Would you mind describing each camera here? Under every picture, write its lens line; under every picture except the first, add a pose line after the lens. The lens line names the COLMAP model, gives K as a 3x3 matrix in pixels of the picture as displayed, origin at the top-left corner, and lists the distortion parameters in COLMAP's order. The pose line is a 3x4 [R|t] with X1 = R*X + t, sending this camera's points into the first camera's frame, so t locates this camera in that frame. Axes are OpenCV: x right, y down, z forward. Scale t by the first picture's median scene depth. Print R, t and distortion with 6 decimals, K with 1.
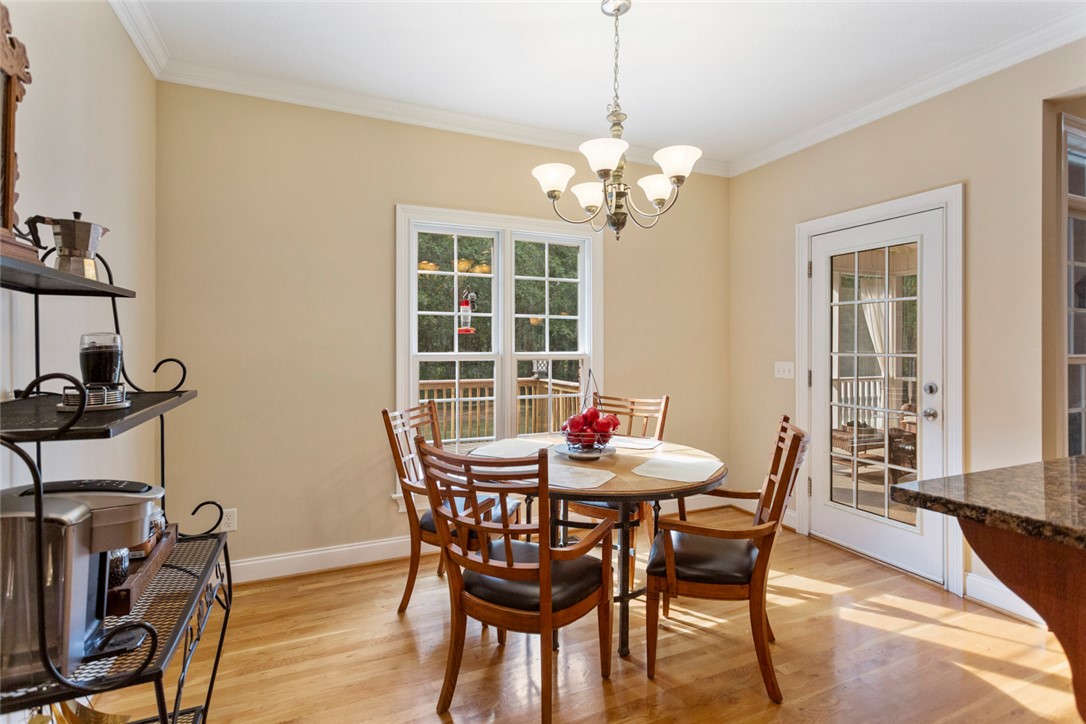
lens RADIAL K [[518.2, 0, 548.5], [0, 518.2, 355.3], [0, 0, 1]] dist [0.006747, 0.000319]
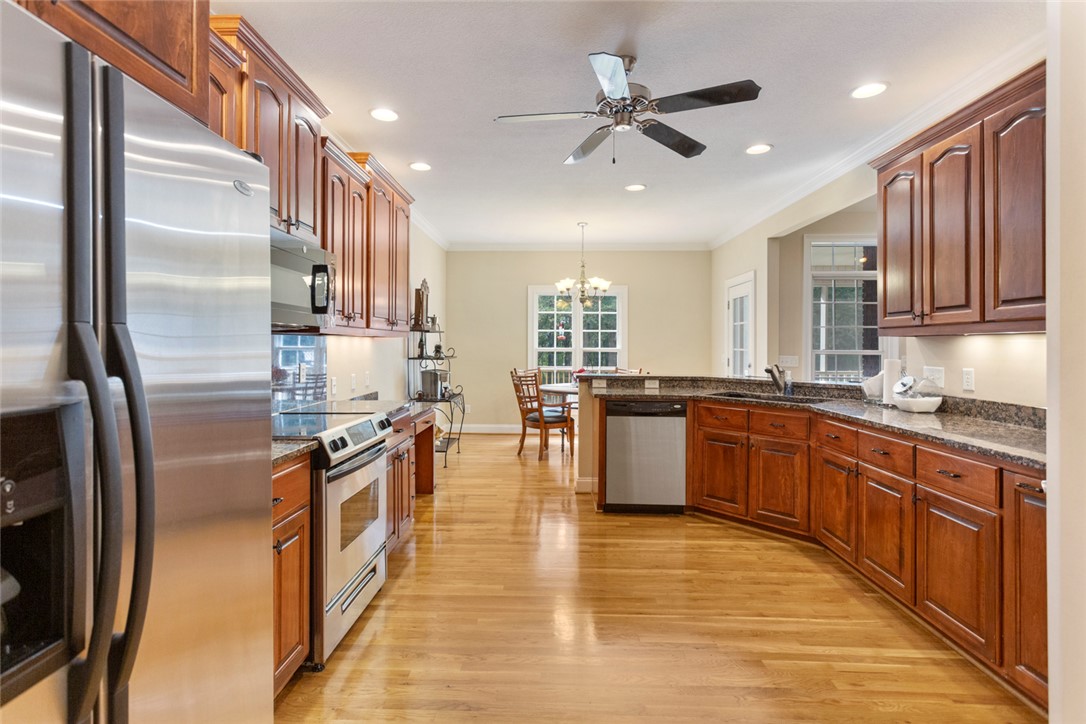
lens RADIAL K [[518.2, 0, 538.9], [0, 518.2, 354.7], [0, 0, 1]] dist [0.006747, 0.000319]
pose [[0.896497, 0.005422, -0.443017, 0.731920], [-0.006604, 0.999978, -0.001126, 0.026086], [0.443001, 0.003936, 0.896513, -1.011700]]
